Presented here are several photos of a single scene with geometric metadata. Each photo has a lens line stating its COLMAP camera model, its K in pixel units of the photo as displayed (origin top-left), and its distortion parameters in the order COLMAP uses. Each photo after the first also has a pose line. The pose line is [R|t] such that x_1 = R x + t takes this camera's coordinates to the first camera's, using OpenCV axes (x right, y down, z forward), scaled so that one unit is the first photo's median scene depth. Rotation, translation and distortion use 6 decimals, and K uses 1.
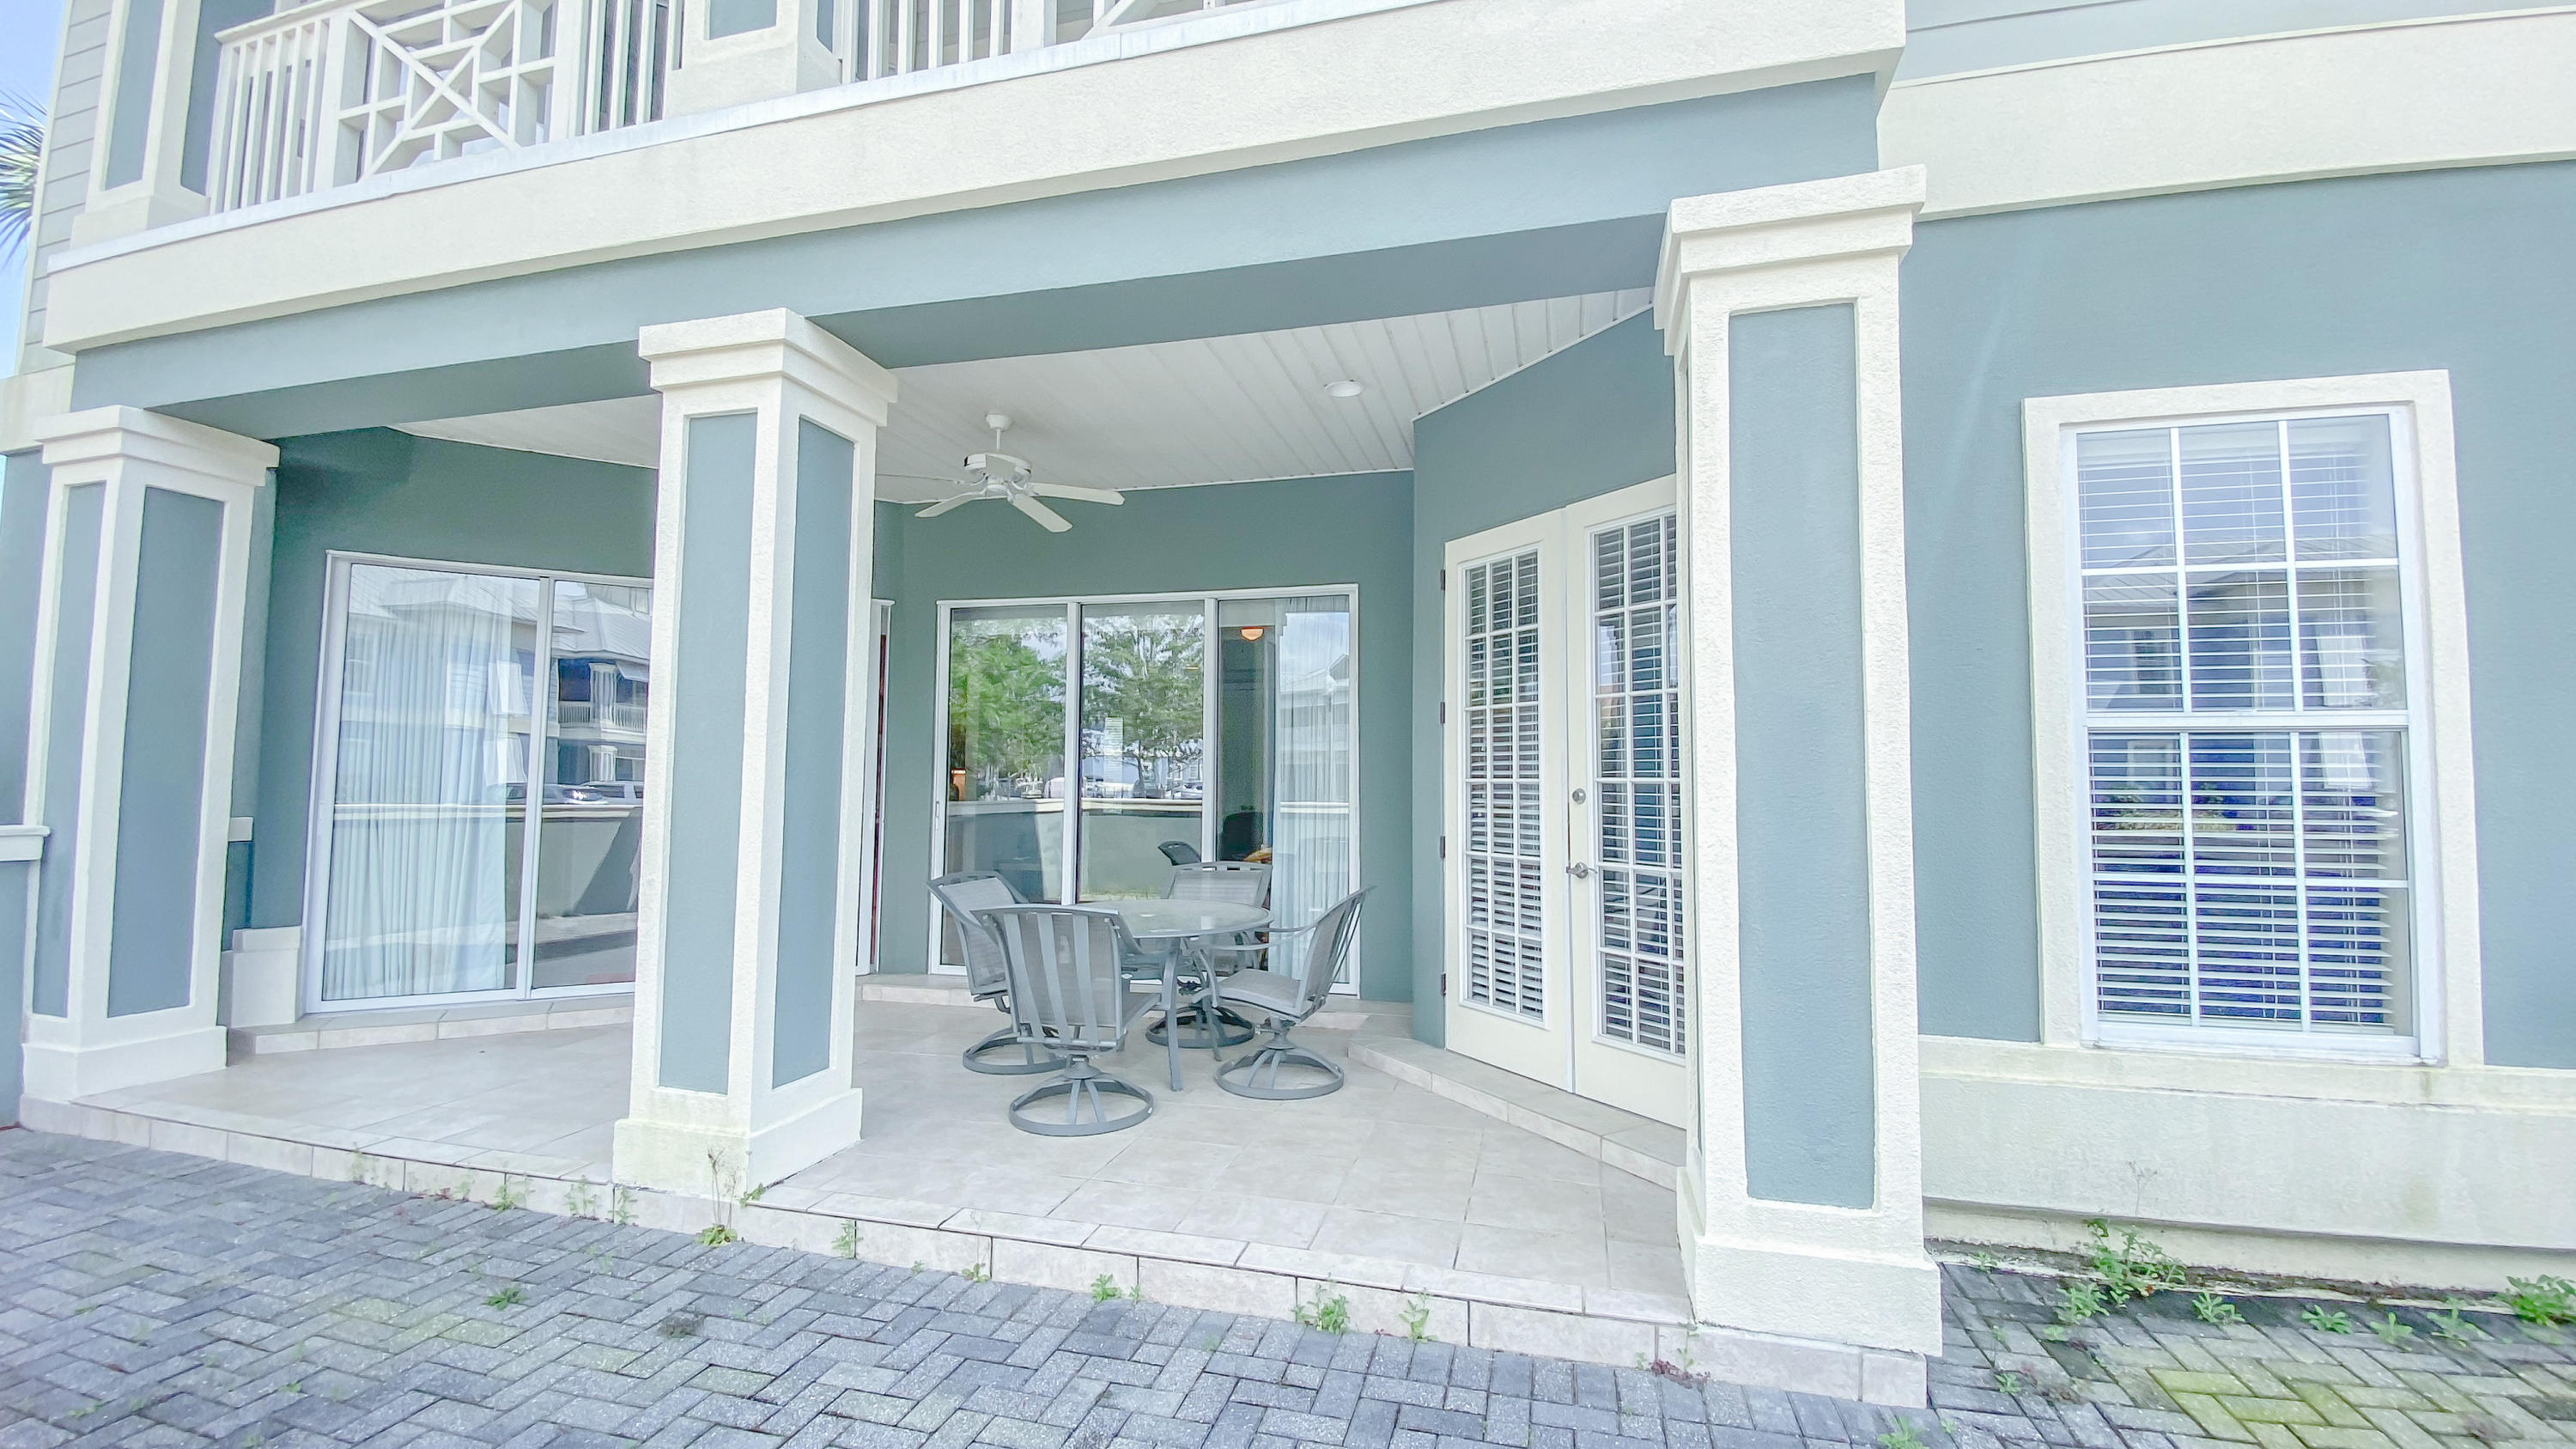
lens RADIAL K [[1036.5, 0, 1283.1], [0, 1036.5, 722.4], [0, 0, 1]] dist [0.021861, -0.020858]
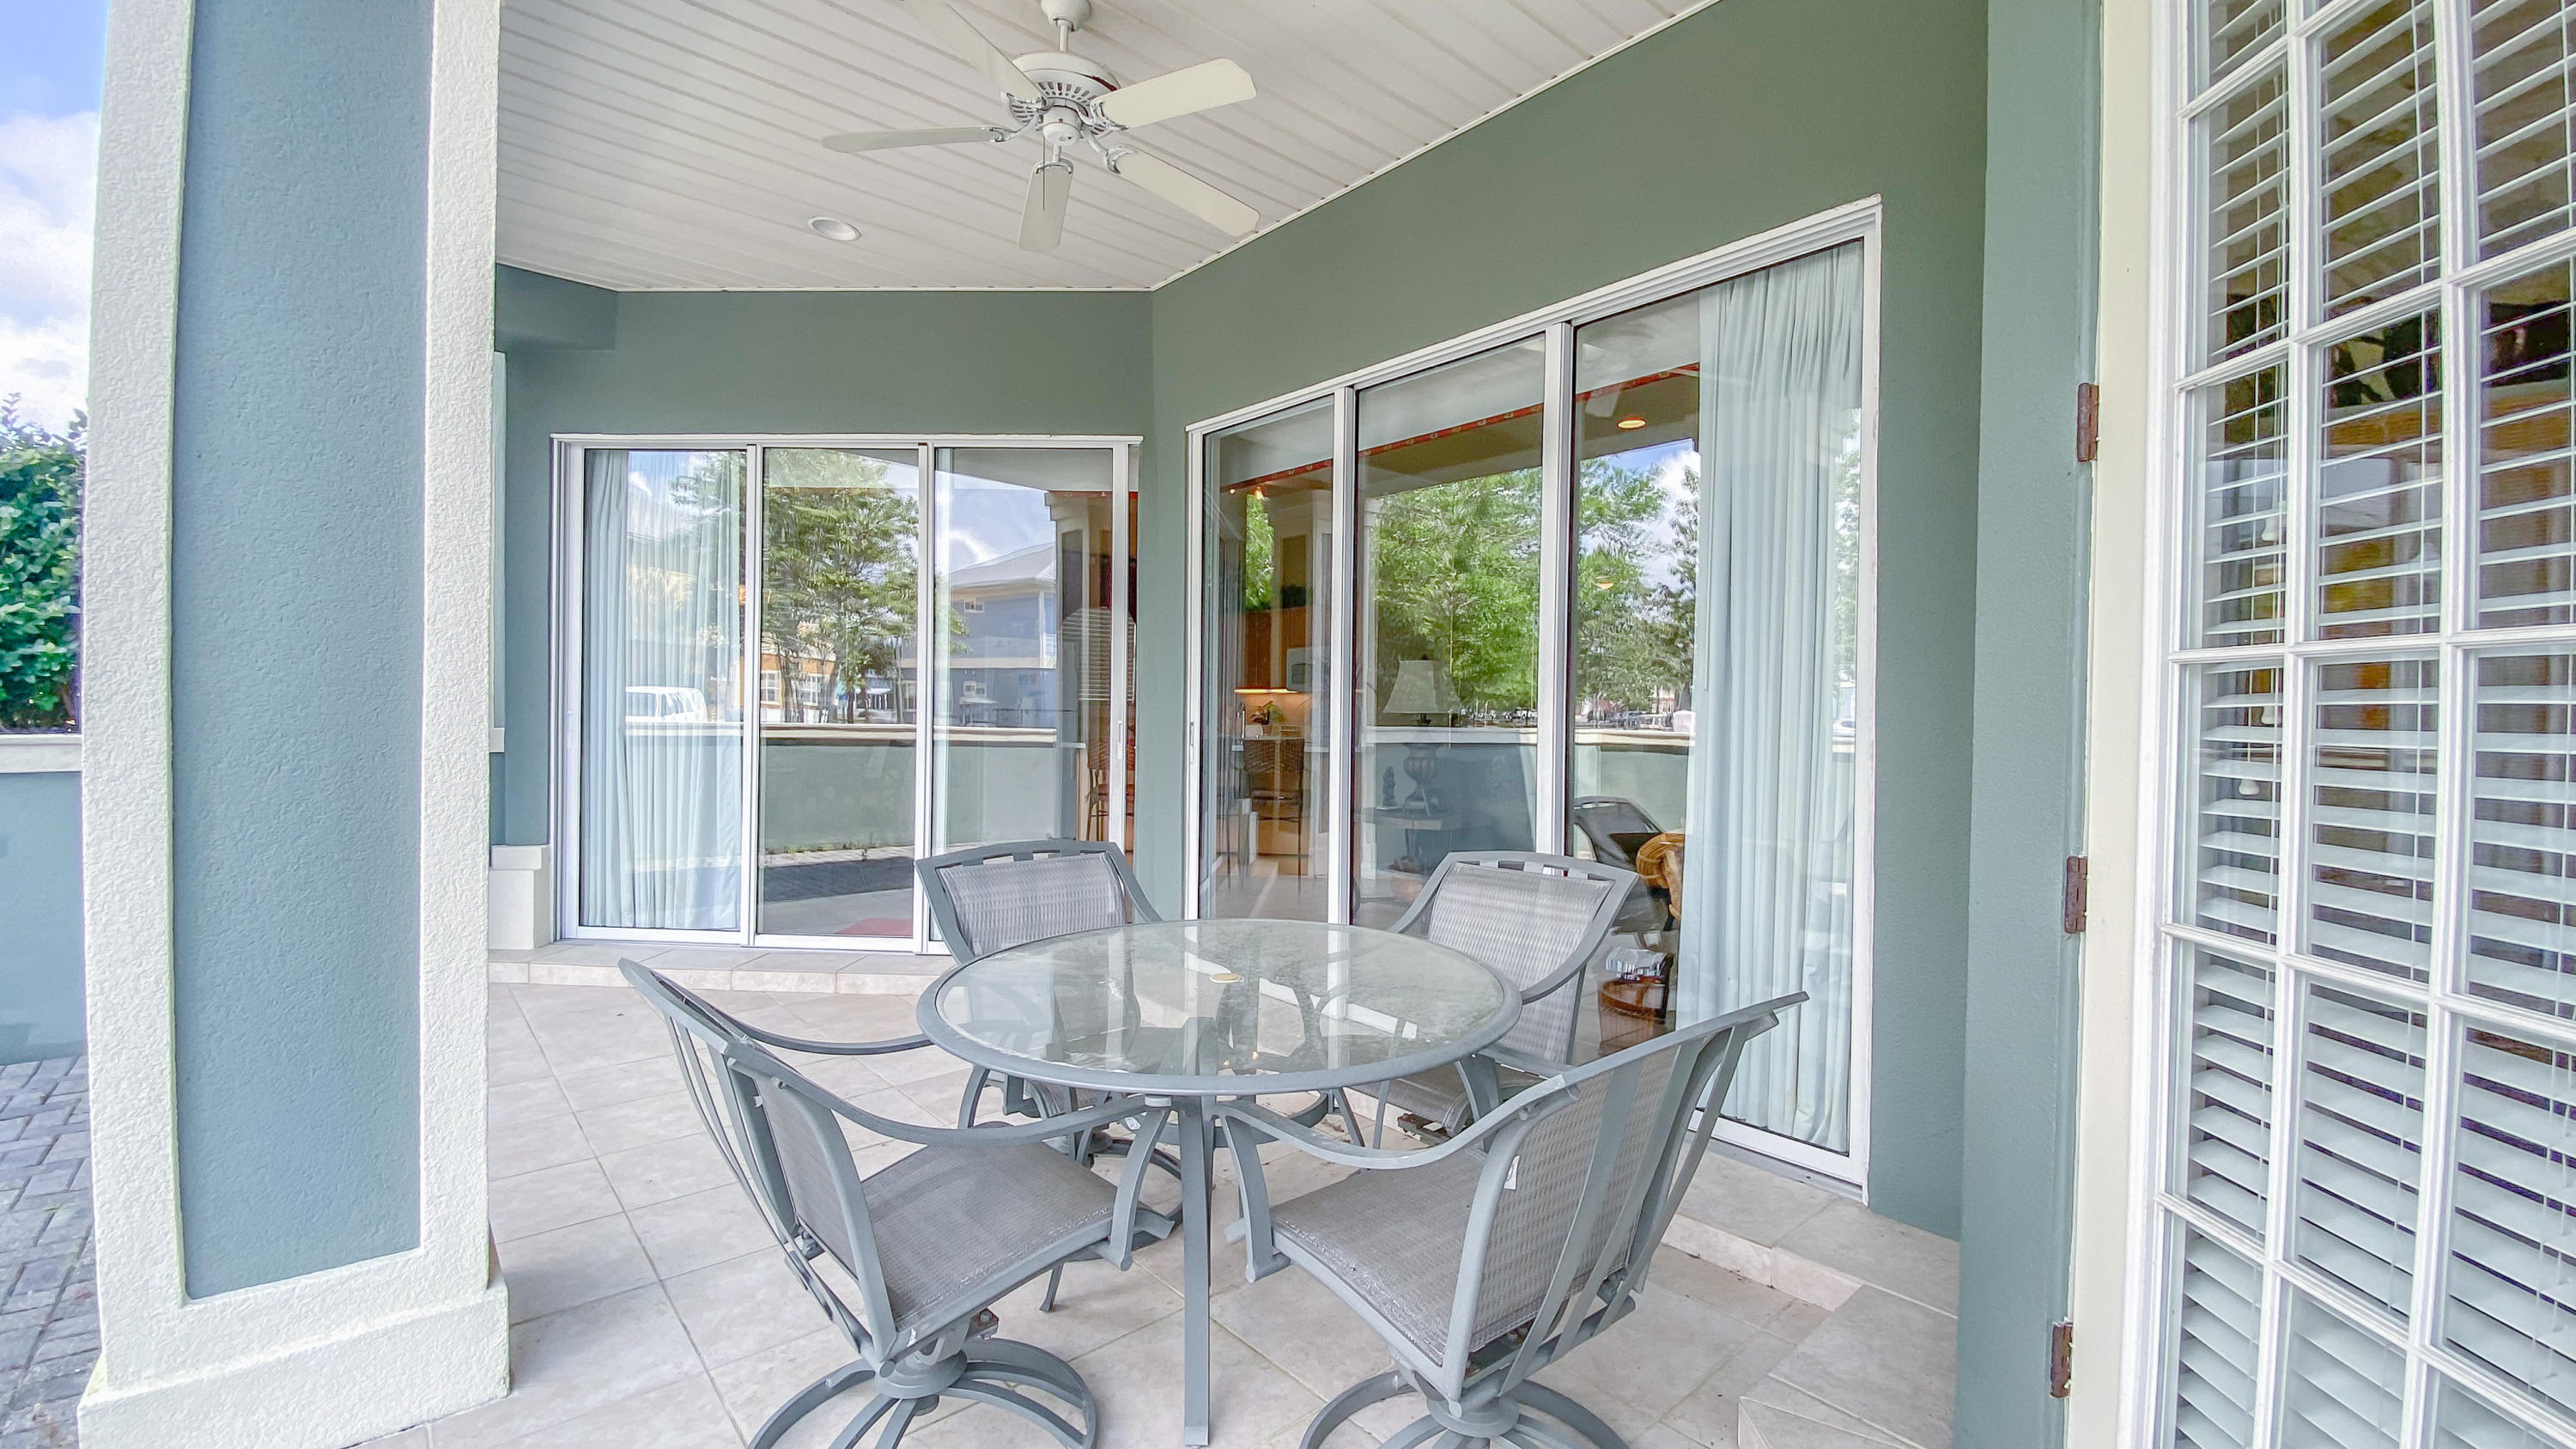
lens RADIAL K [[1036.5, 0, 1283.1], [0, 1036.5, 722.4], [0, 0, 1]] dist [0.021861, -0.020858]
pose [[0.830367, 0.012149, -0.557084, 0.121085], [0.024428, 0.998007, 0.058176, 0.046719], [0.556681, -0.061916, 0.828416, 0.586922]]
